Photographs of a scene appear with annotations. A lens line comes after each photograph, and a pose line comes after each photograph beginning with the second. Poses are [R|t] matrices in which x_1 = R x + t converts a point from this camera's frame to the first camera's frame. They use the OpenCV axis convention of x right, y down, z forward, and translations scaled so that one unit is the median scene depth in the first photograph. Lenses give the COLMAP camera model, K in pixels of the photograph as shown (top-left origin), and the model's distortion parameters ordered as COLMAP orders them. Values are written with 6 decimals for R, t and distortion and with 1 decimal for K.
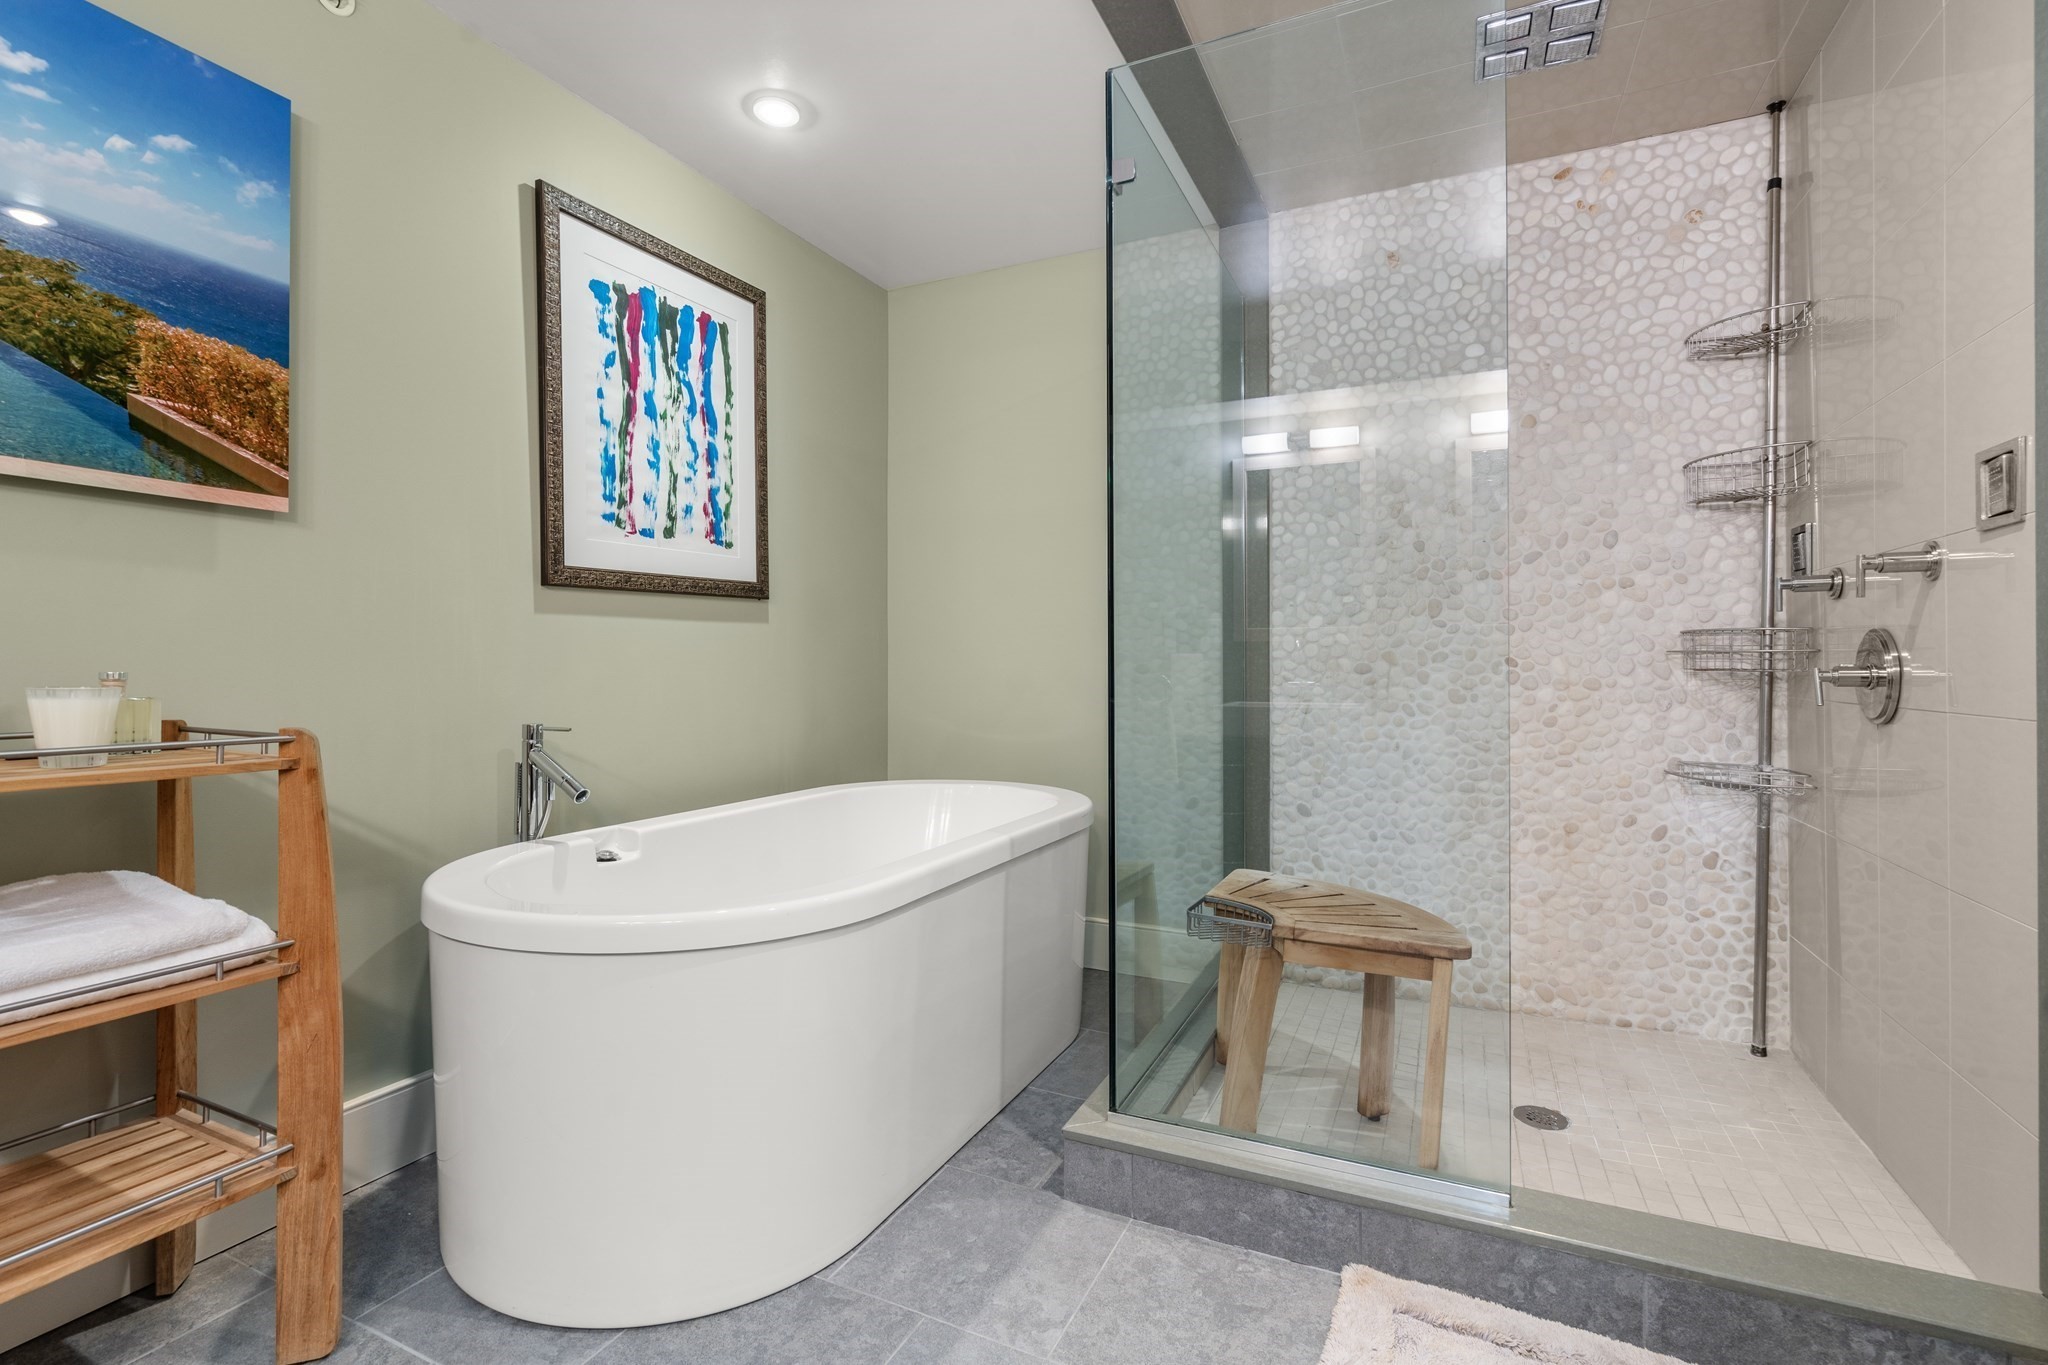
lens RADIAL K [[932.3, 0, 1016.7], [0, 932.3, 666.6], [0, 0, 1]] dist [-0.002616, 0.000688]
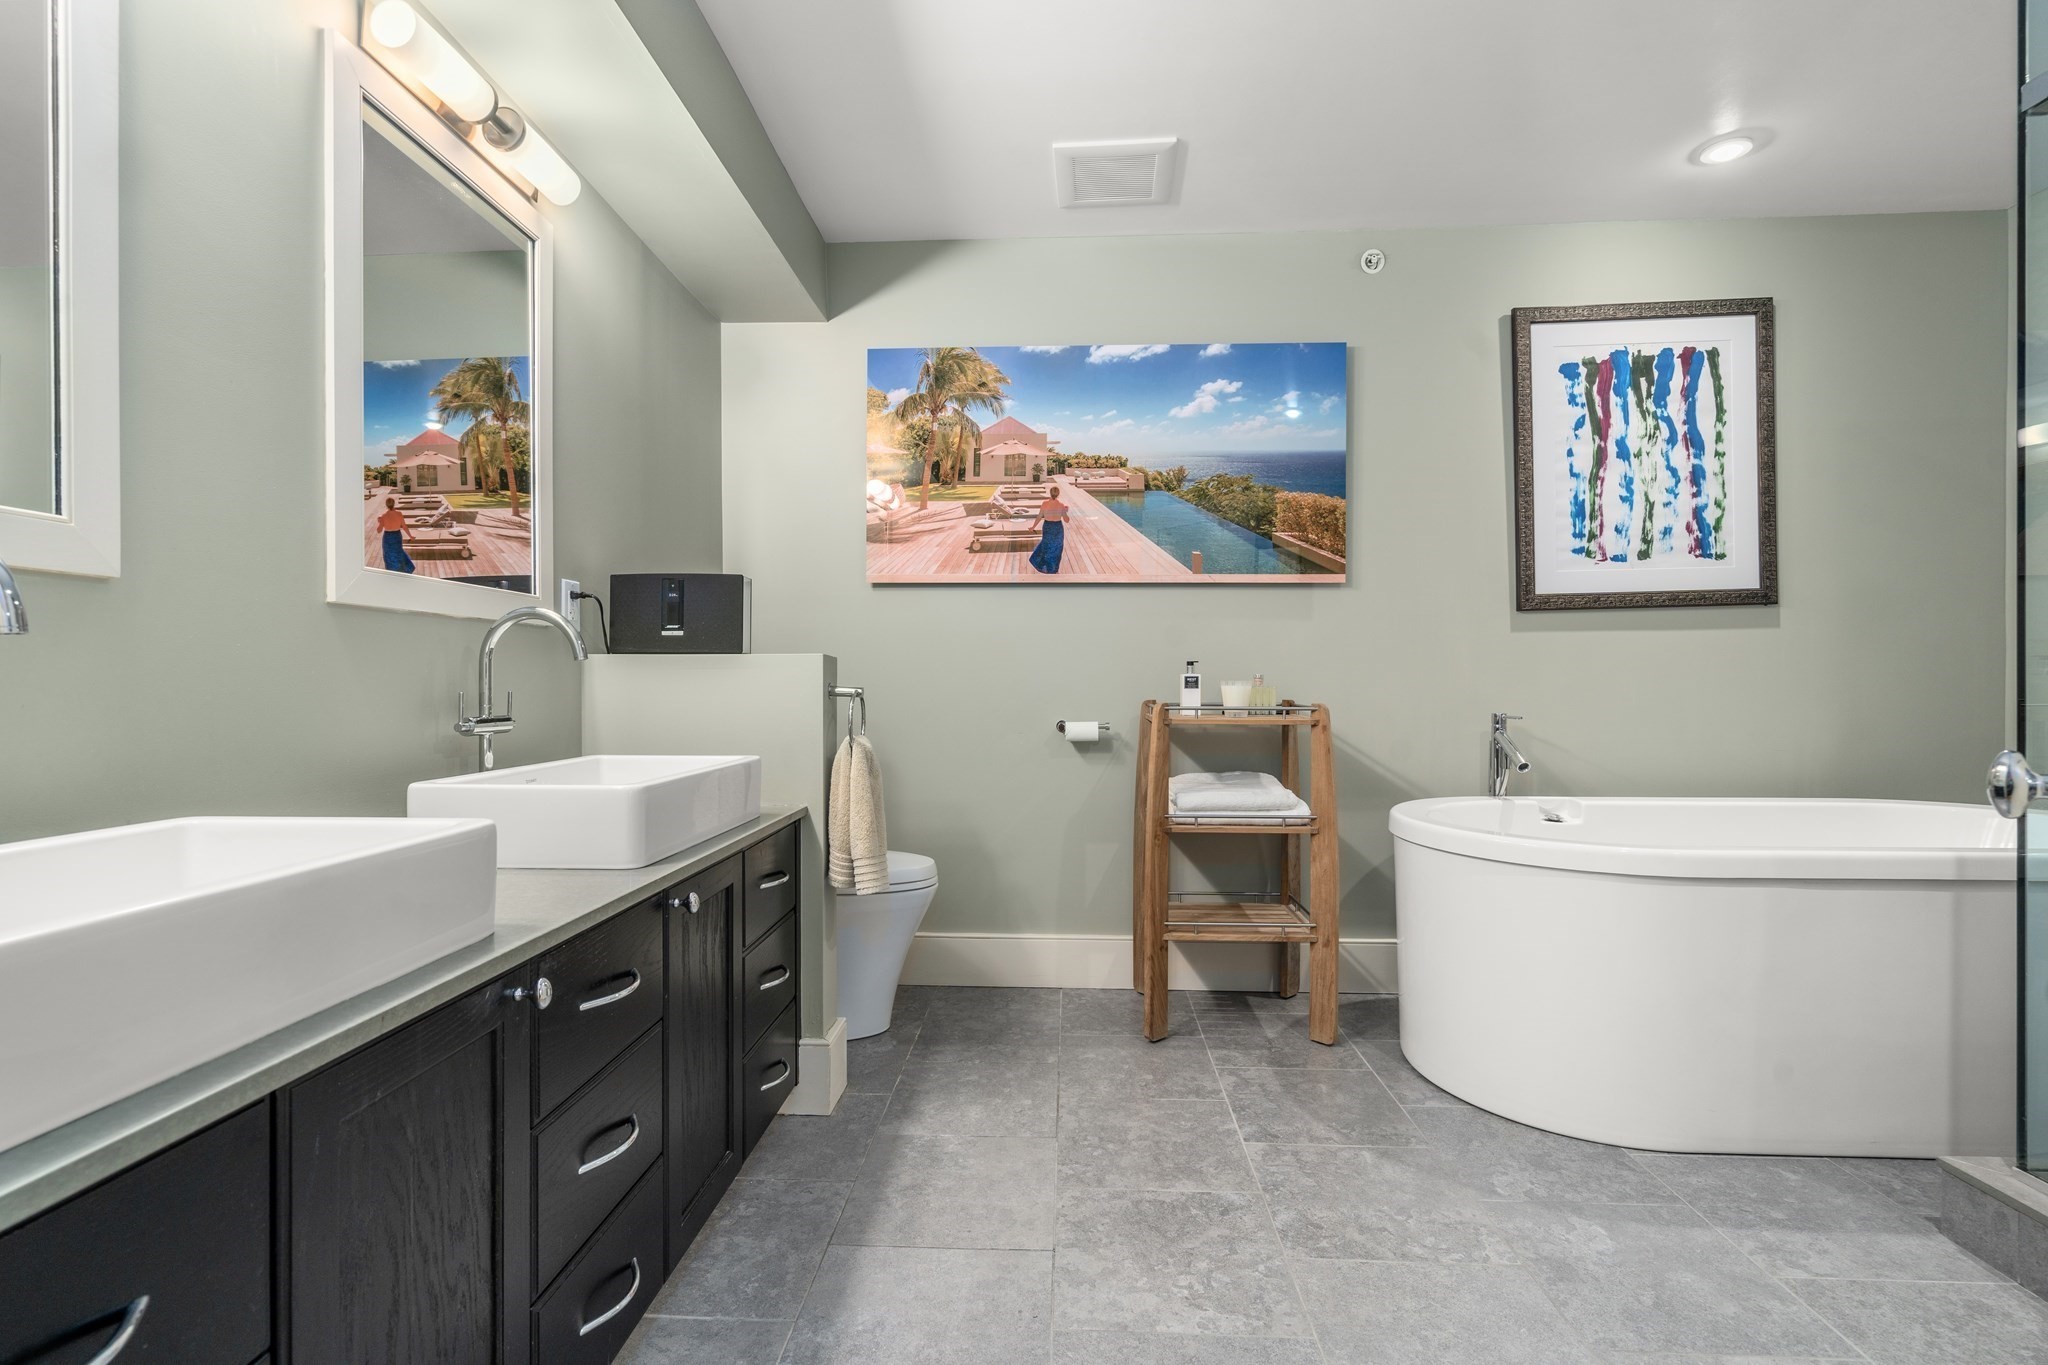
lens RADIAL K [[932.3, 0, 1020.4], [0, 932.3, 683.2], [0, 0, 1]] dist [-0.002616, 0.000688]
pose [[0.385220, 0.000557, -0.922825, 0.416287], [0.000020, 1.000000, 0.000612, 0.014219], [0.922825, -0.000254, 0.385220, -0.158107]]
